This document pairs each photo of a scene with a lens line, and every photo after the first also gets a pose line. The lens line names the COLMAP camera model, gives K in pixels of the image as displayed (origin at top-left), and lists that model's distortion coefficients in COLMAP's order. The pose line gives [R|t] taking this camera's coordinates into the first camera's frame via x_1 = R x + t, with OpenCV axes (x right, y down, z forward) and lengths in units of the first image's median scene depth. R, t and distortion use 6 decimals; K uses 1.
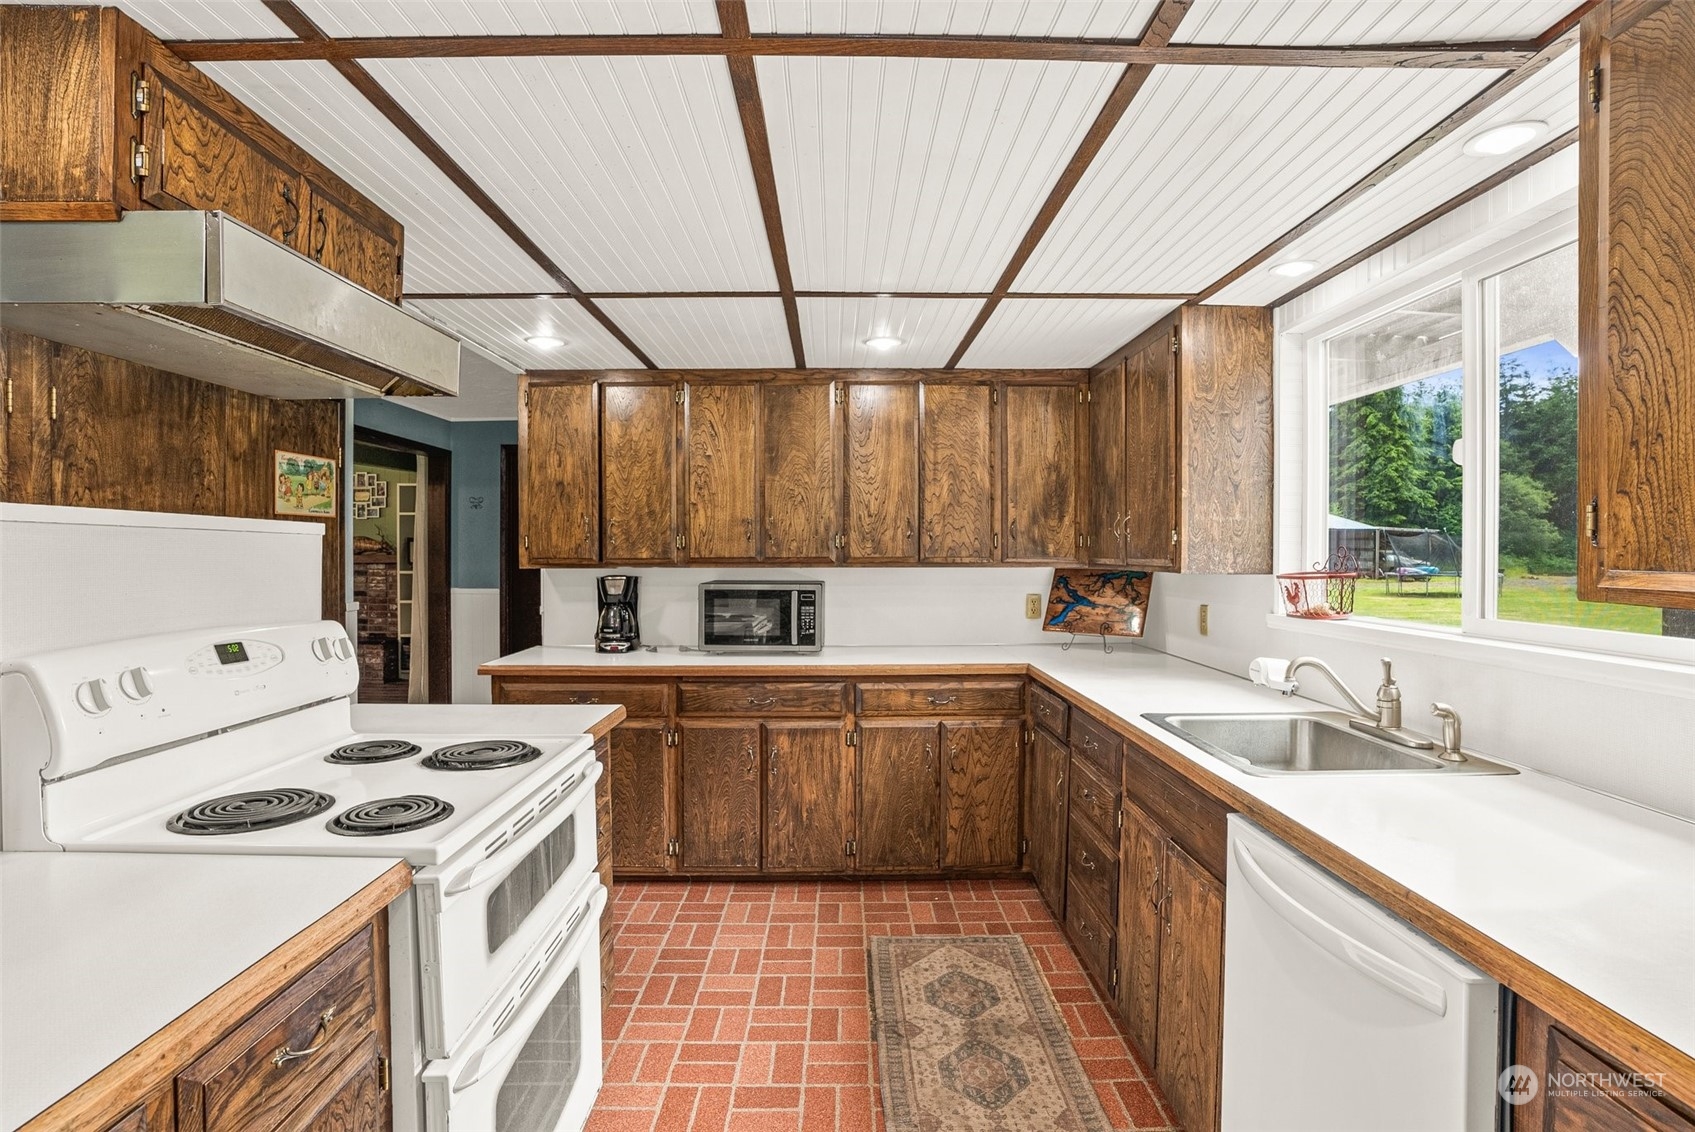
lens RADIAL K [[829.9, 0, 853.9], [0, 829.9, 563.6], [0, 0, 1]] dist [-0.036117, 0.006631]
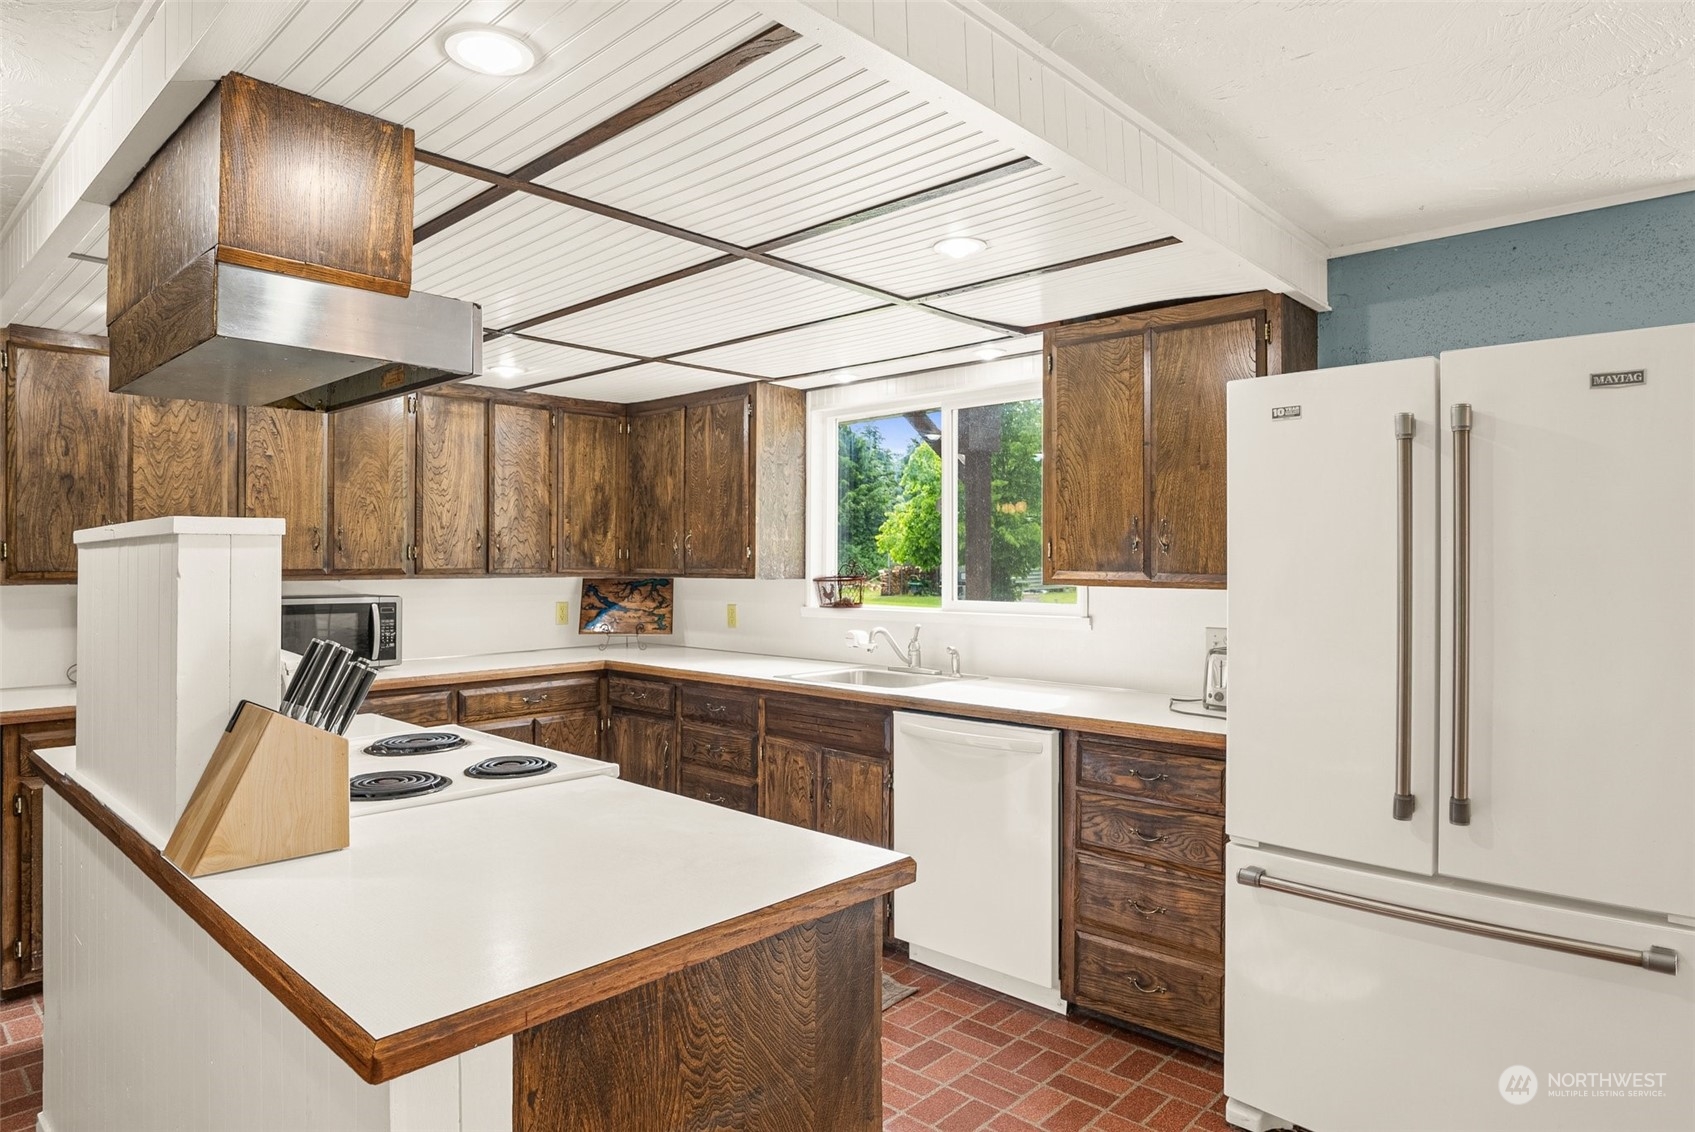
lens RADIAL K [[990.4, 0, 836.5], [0, 990.4, 569.8], [0, 0, 1]] dist [-0.034826, 0.002198]
pose [[0.698559, -0.004841, 0.715536, -0.503024], [0.010022, 0.999945, -0.003018, 0.002385], [-0.715483, 0.009280, 0.698569, -0.175024]]
